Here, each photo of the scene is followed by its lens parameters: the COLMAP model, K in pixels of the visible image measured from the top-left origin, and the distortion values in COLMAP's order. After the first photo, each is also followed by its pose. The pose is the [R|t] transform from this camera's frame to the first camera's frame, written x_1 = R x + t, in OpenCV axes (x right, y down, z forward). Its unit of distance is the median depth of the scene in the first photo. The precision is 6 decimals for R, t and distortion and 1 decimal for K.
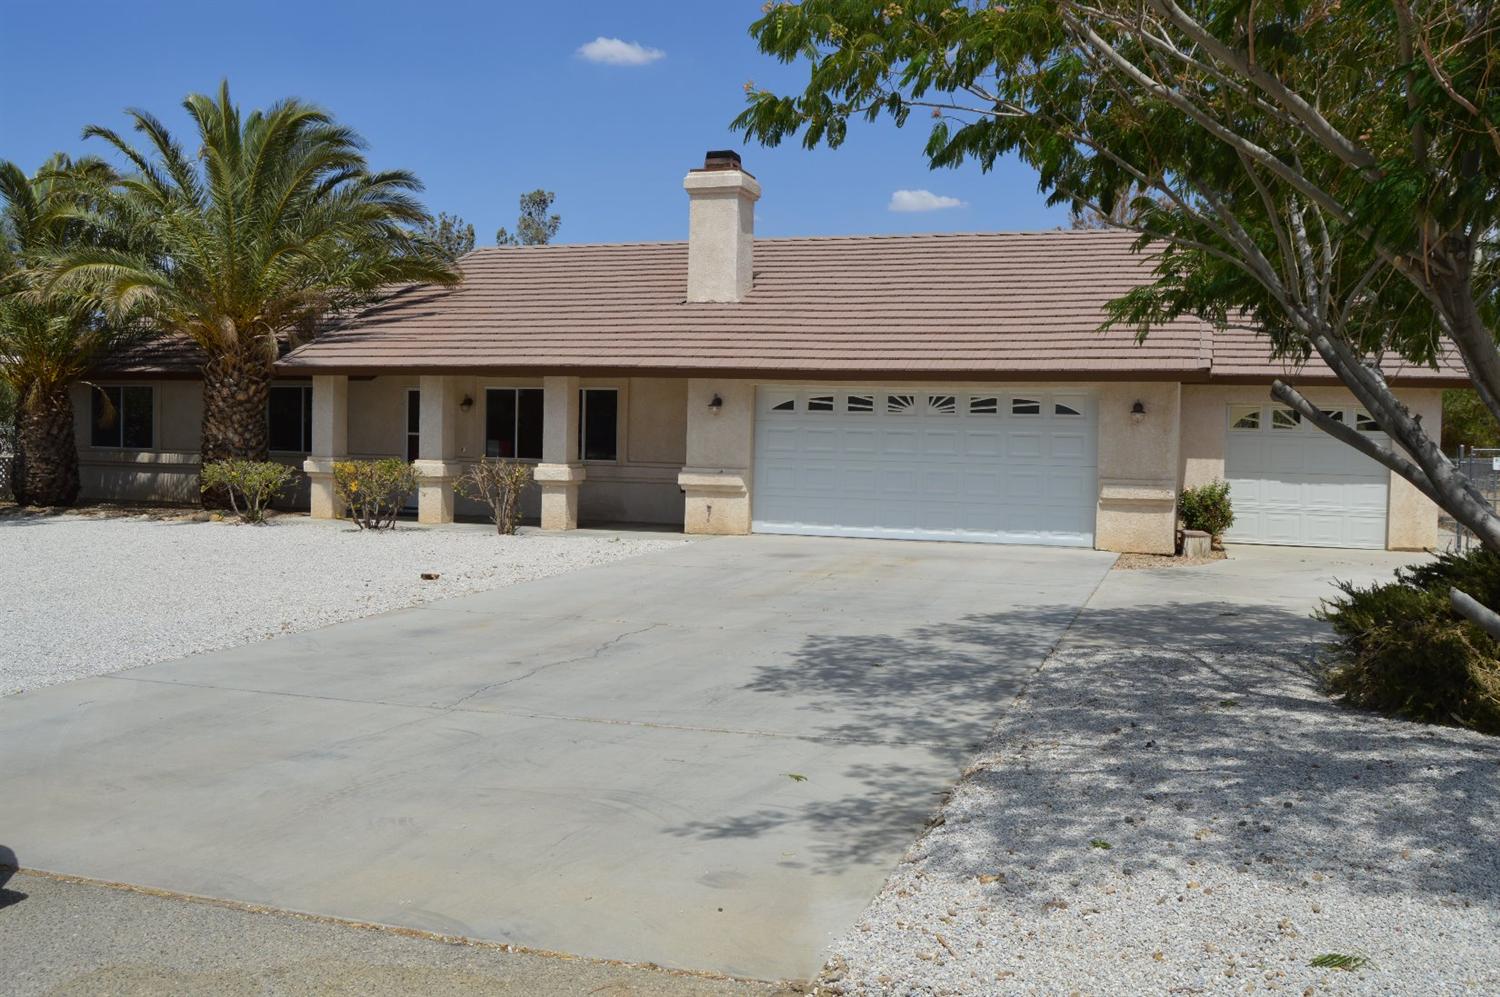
lens RADIAL K [[1373.2, 0, 757.9], [0, 1373.2, 477.6], [0, 0, 1]] dist [-0.071143, 0.000000]
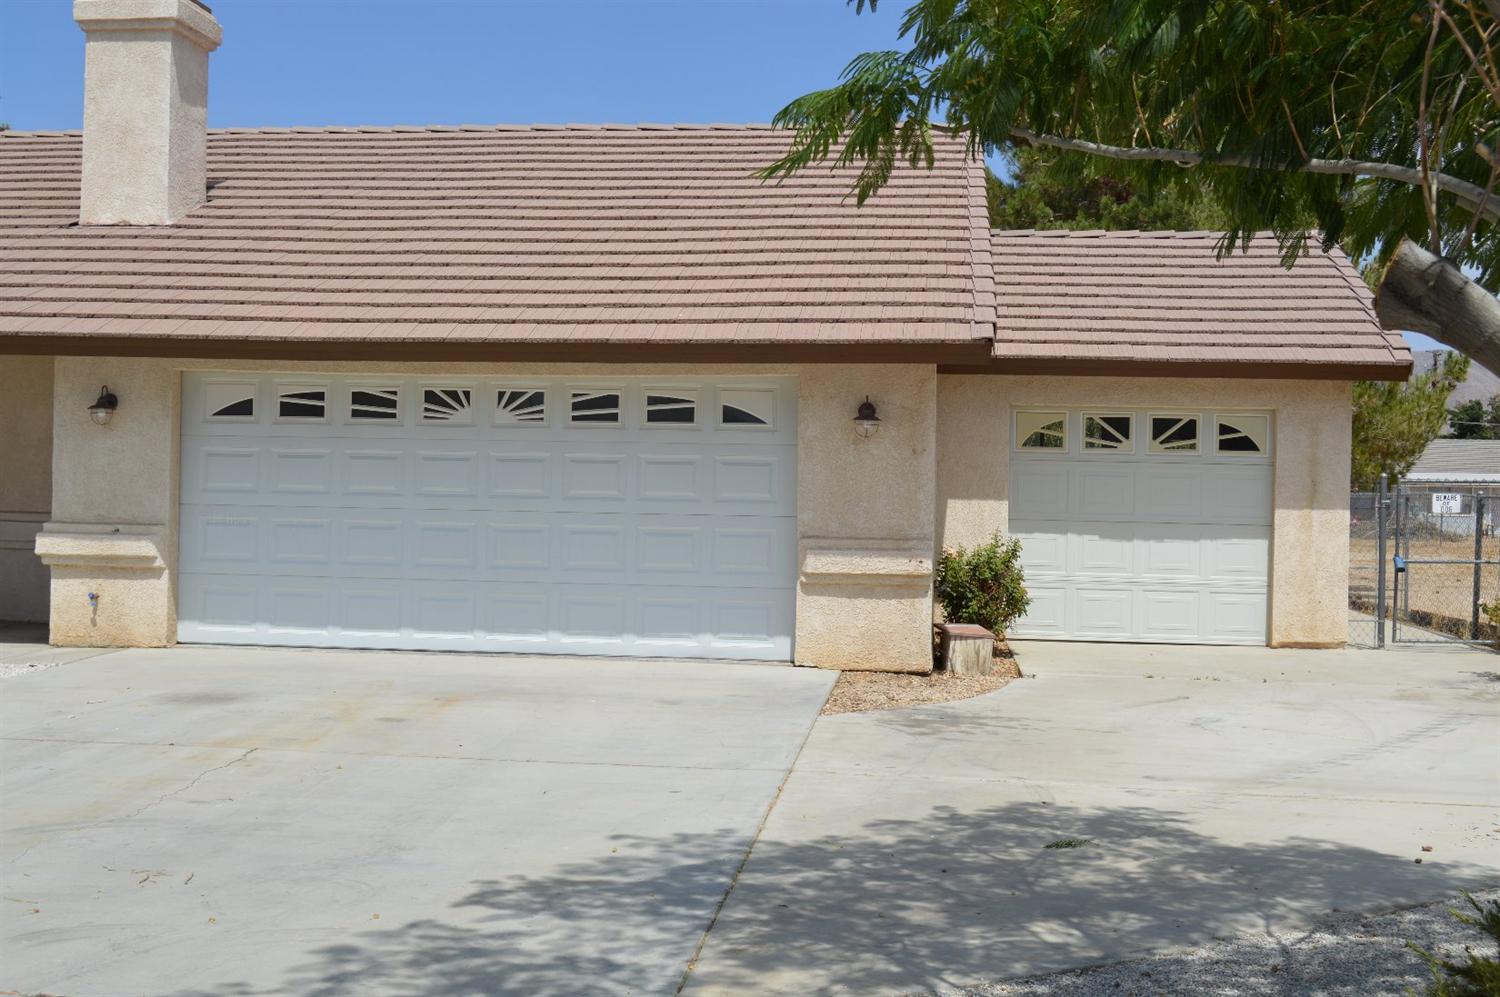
lens RADIAL K [[1793.9, 0, 754.3], [0, 1793.9, 487.5], [0, 0, 1]] dist [-0.051556, 0.000000]
pose [[0.978014, -0.006416, 0.208440, 0.071678], [0.009739, 0.999841, -0.014921, -0.008329], [-0.208311, 0.016623, 0.977921, 0.261679]]
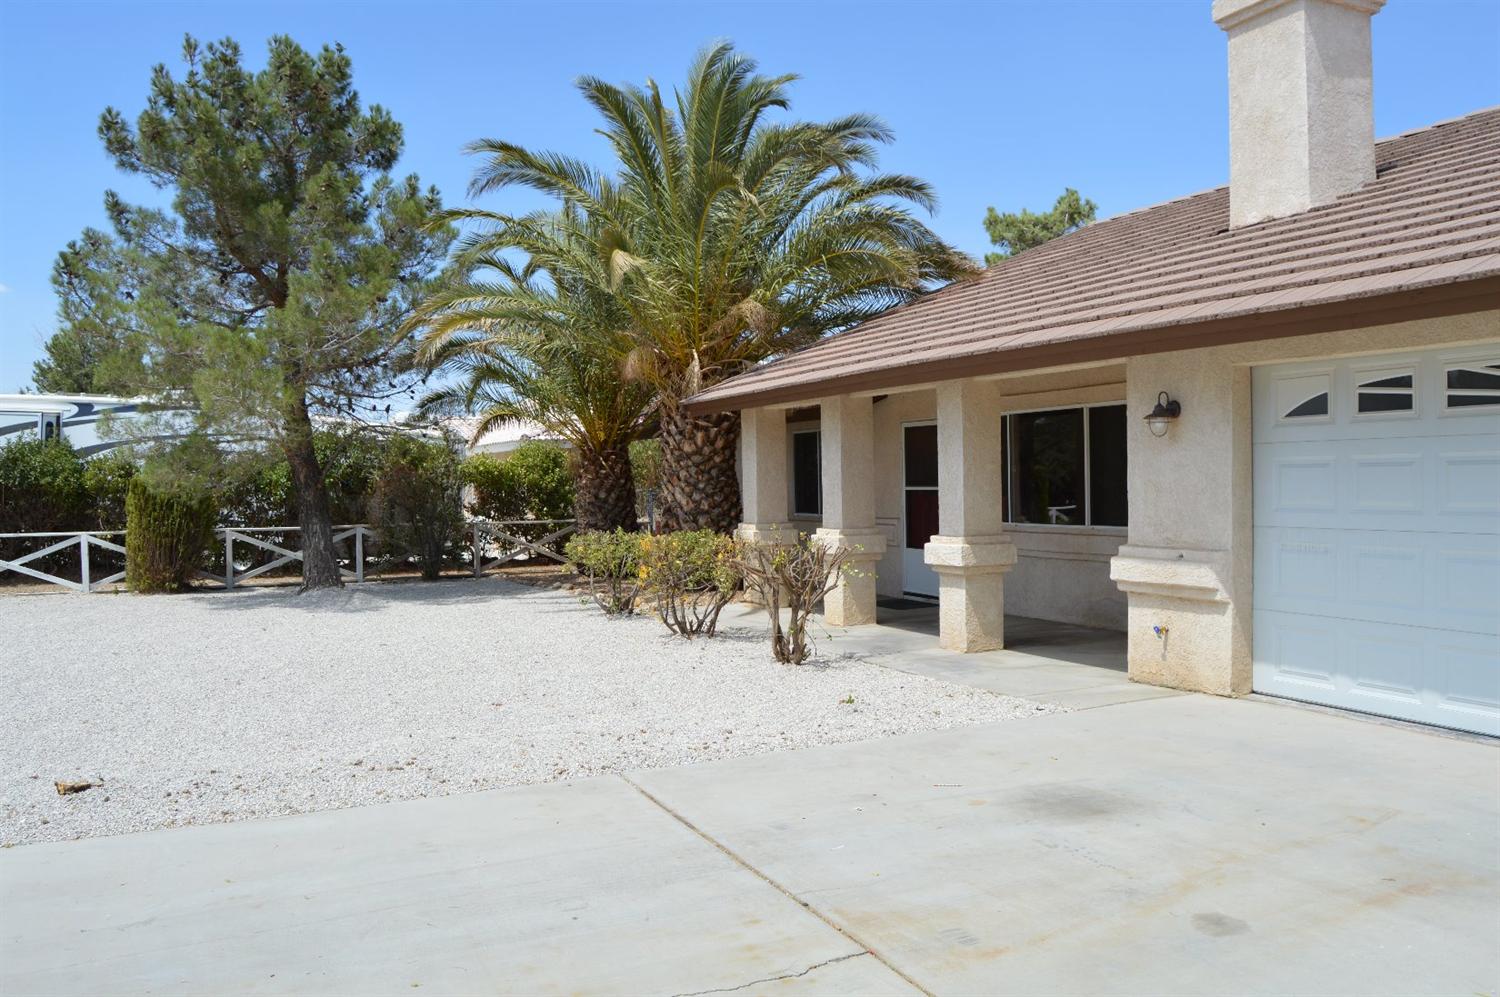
lens RADIAL K [[1209.7, 0, 736.3], [0, 1209.7, 484.1], [0, 0, 1]] dist [-0.096709, 0.044786]
pose [[0.681822, -0.028691, -0.730955, 0.167333], [0.004938, 0.999388, -0.034620, -0.015499], [0.731502, 0.019995, 0.681546, 0.603203]]
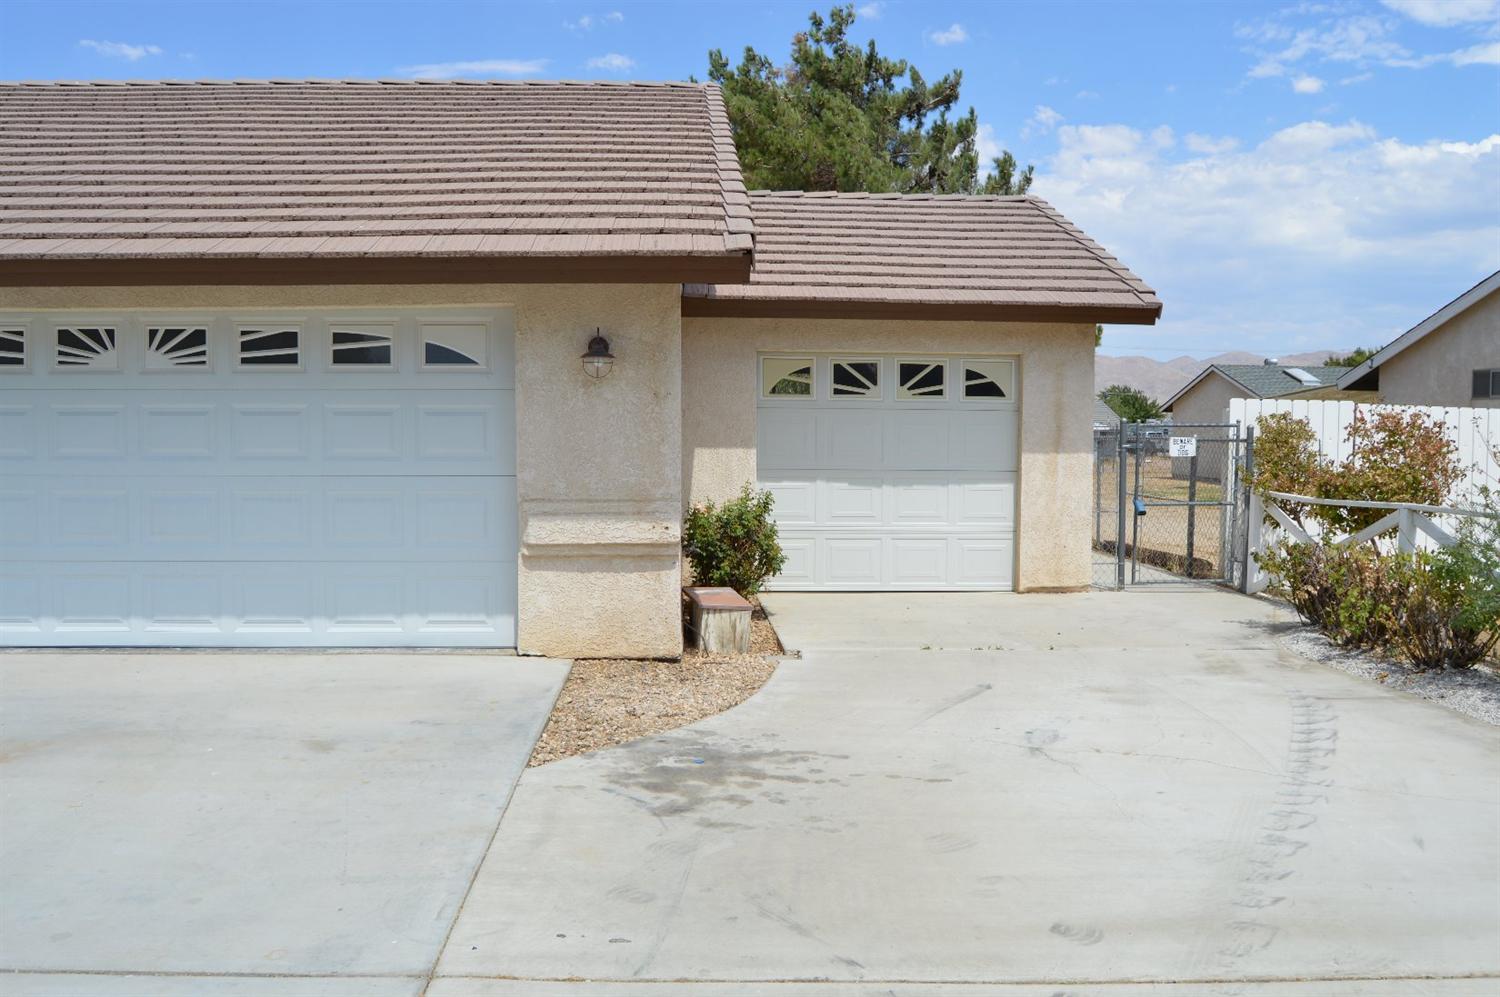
lens RADIAL K [[1209.7, 0, 755.4], [0, 1209.7, 483.9], [0, 0, 1]] dist [-0.096709, 0.044786]
pose [[0.930030, -0.034572, 0.365855, 0.158714], [0.026589, 0.999286, 0.026839, -0.012795], [-0.366522, -0.015233, 0.930285, 0.538457]]
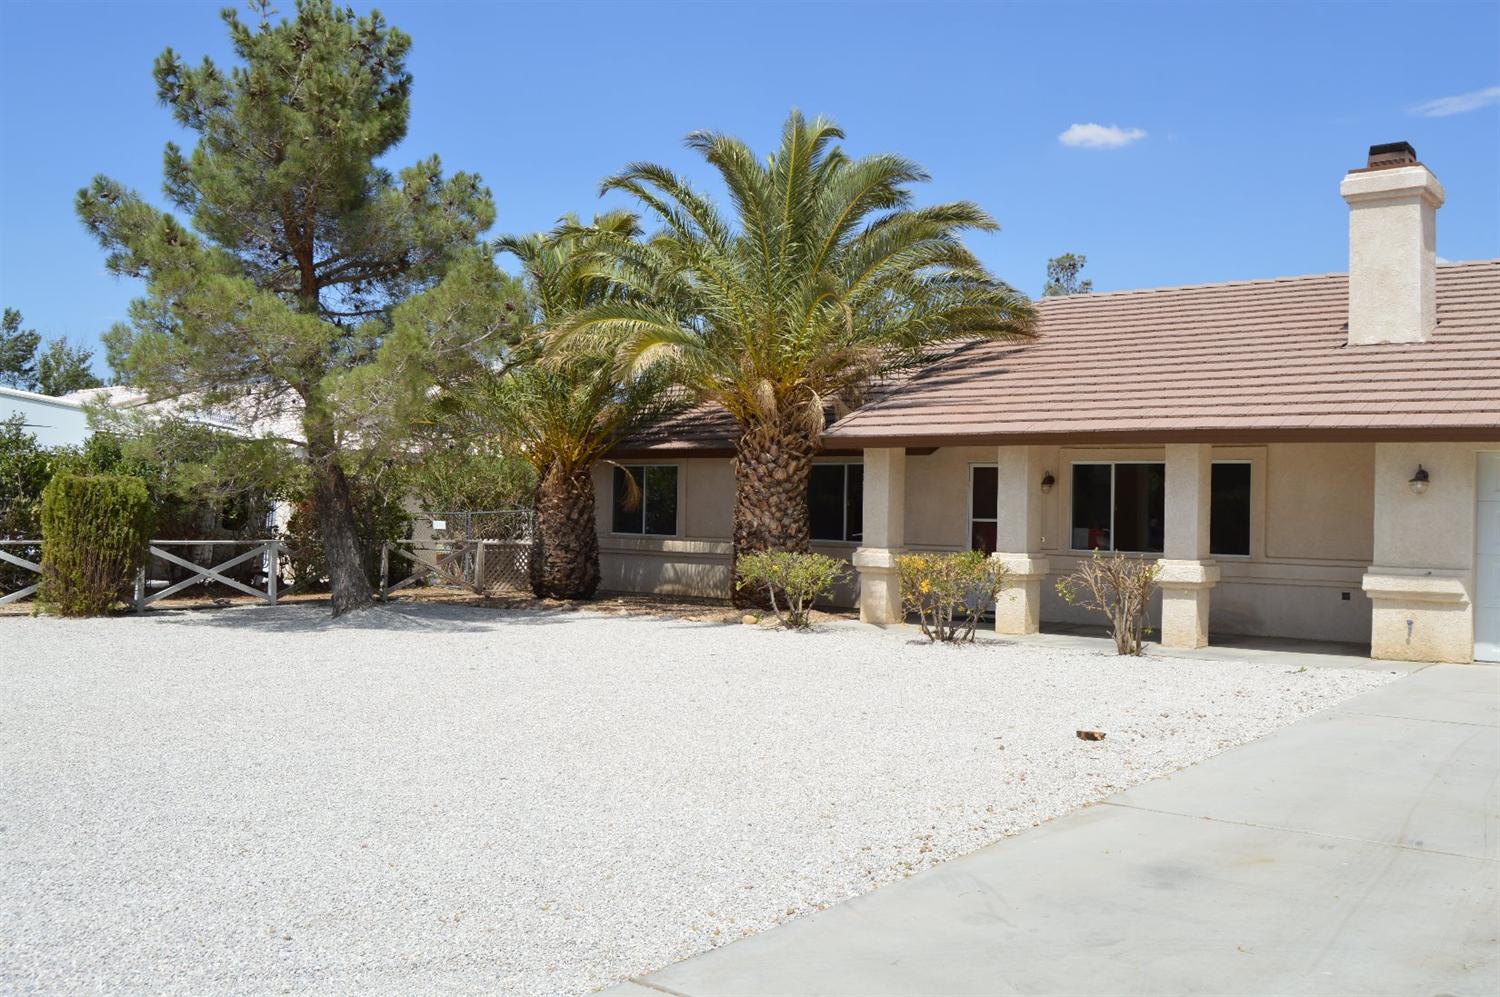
lens RADIAL K [[1373.2, 0, 754.4], [0, 1373.2, 480.3], [0, 0, 1]] dist [-0.071143, 0.000000]
pose [[0.938706, -0.007874, -0.344630, -0.112494], [-0.013317, 0.998165, -0.059078, -0.006488], [0.344462, 0.060046, 0.936878, 0.217903]]
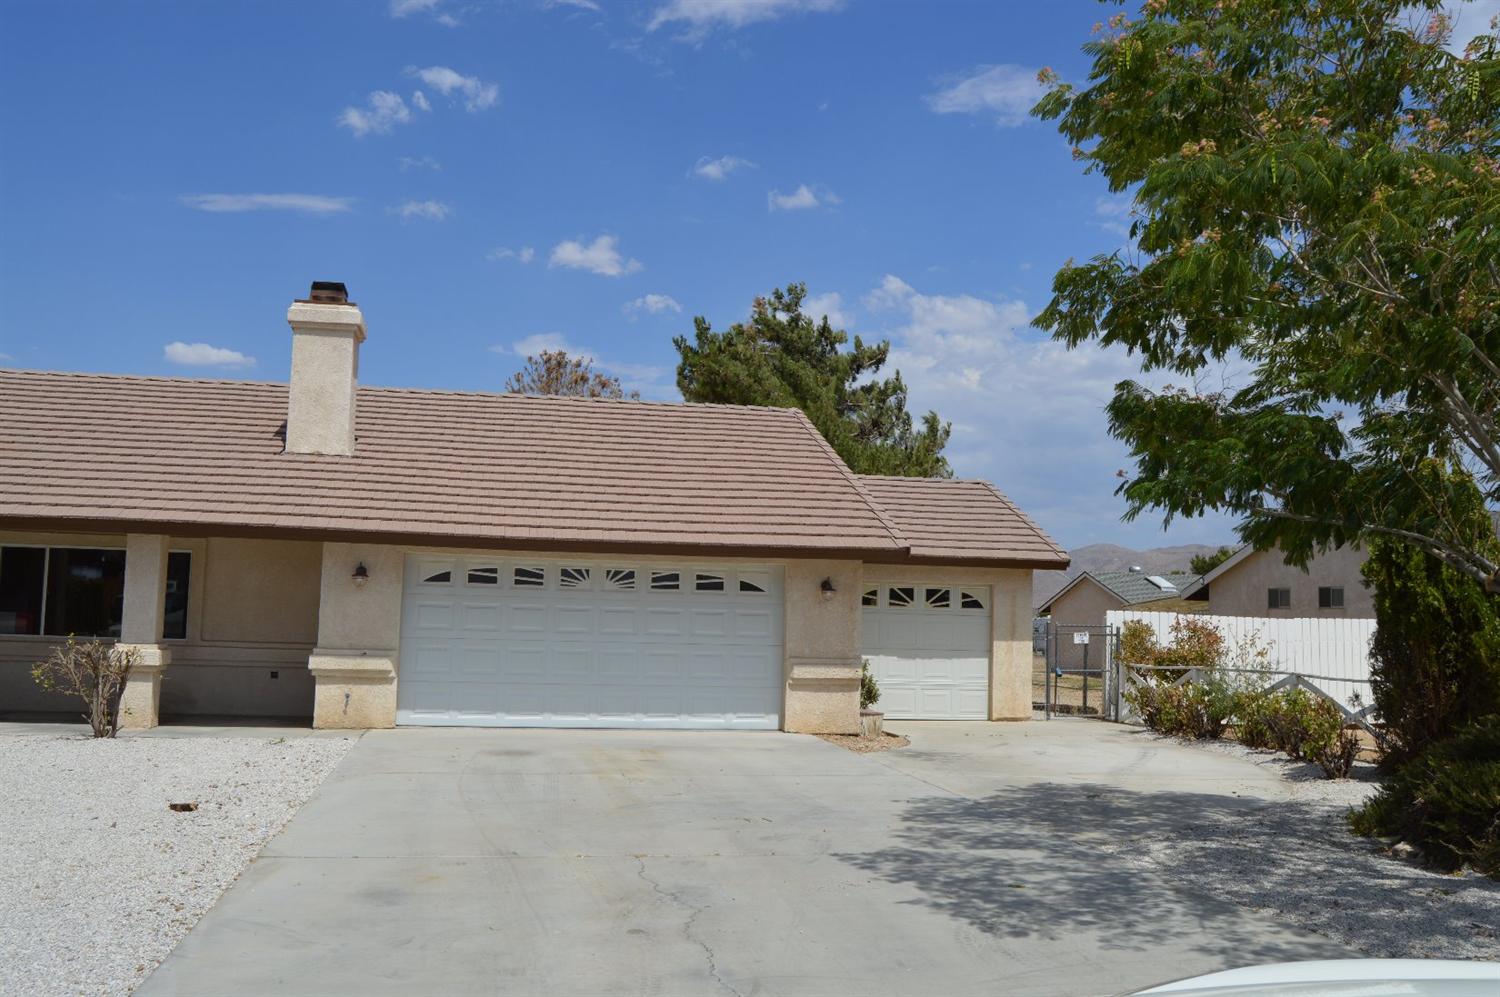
lens RADIAL K [[1373.2, 0, 751.9], [0, 1373.2, 461.2], [0, 0, 1]] dist [-0.071143, 0.000000]
pose [[0.871966, 0.056257, 0.486323, -0.231259], [0.009780, 0.991176, -0.132194, -0.008451], [-0.489468, 0.120025, 0.863721, 0.140521]]
